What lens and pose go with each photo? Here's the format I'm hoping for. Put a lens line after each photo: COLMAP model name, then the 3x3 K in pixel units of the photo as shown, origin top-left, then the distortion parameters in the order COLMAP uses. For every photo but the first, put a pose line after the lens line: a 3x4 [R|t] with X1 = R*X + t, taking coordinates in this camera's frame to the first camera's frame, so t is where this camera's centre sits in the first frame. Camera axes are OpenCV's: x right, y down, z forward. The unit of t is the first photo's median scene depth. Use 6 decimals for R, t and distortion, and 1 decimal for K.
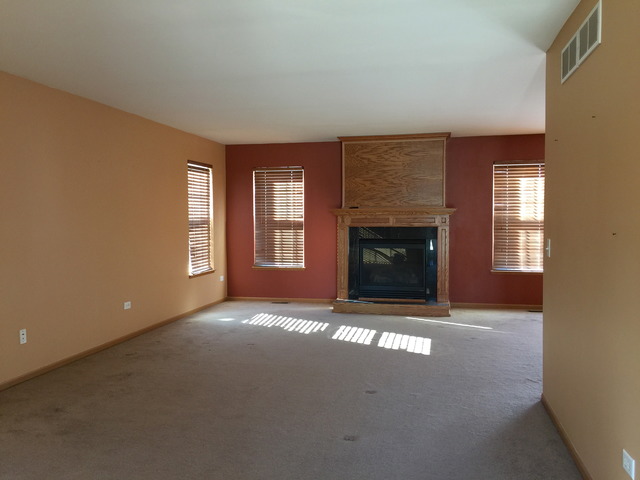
lens RADIAL K [[571.2, 0, 320.0], [0, 571.2, 240.0], [0, 0, 1]] dist [0.013625, 0.005079]
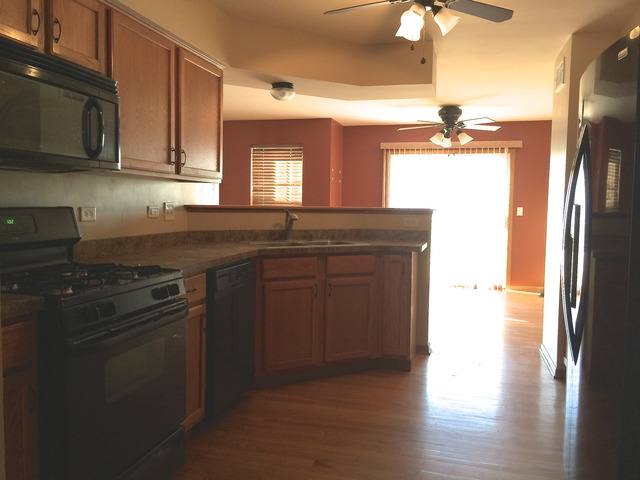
lens RADIAL K [[571.2, 0, 320.0], [0, 571.2, 240.0], [0, 0, 1]] dist [0.013625, 0.005079]
pose [[0.999618, 0.020334, -0.018704, 0.454091], [-0.019671, 0.999196, 0.034931, -0.001082], [0.019399, -0.034549, 0.999215, -0.055770]]
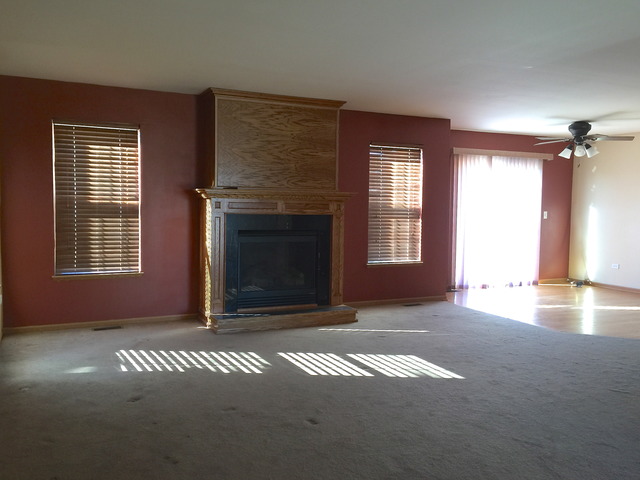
lens RADIAL K [[571.2, 0, 320.0], [0, 571.2, 240.0], [0, 0, 1]] dist [0.013625, 0.005079]
pose [[0.769103, -0.025165, 0.638630, -0.327560], [0.005336, 0.999443, 0.032956, -0.013711], [-0.639103, -0.021938, 0.768808, 0.365470]]
